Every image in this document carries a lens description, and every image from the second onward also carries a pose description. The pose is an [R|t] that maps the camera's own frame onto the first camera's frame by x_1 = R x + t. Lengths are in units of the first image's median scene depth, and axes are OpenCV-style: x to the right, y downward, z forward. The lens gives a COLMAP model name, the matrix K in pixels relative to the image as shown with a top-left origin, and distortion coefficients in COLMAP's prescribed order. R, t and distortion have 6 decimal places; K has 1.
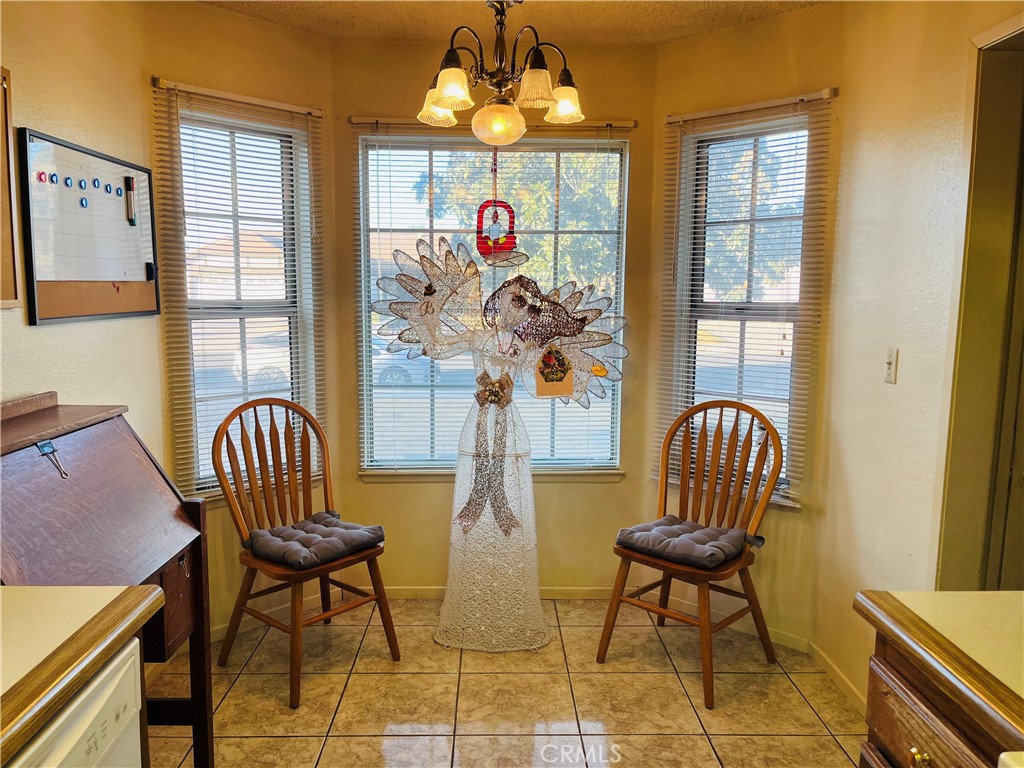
lens RADIAL K [[712.4, 0, 512.0], [0, 712.4, 384.0], [0, 0, 1]] dist [0.042815, -0.001842]
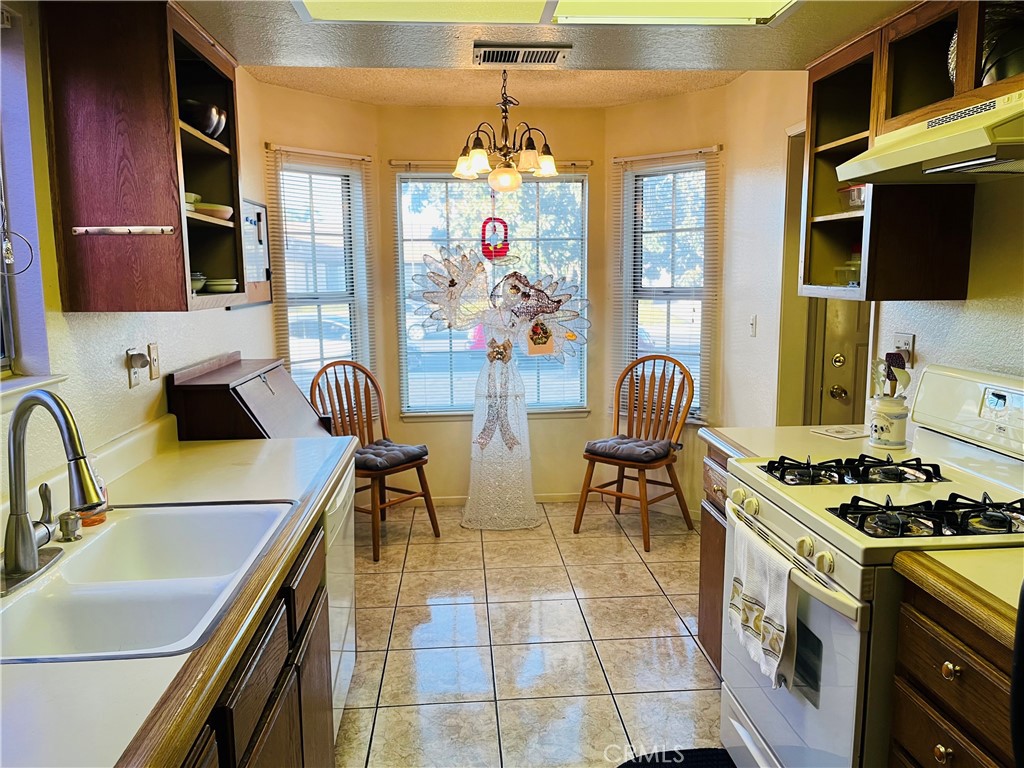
lens RADIAL K [[778.3, 0, 512.0], [0, 778.3, 384.0], [0, 0, 1]] dist [0.072200, -0.000958]
pose [[0.998425, -0.025142, 0.050158, -0.079929], [0.024698, 0.999650, 0.009461, 0.060575], [-0.050378, -0.008207, 0.998696, -0.584002]]
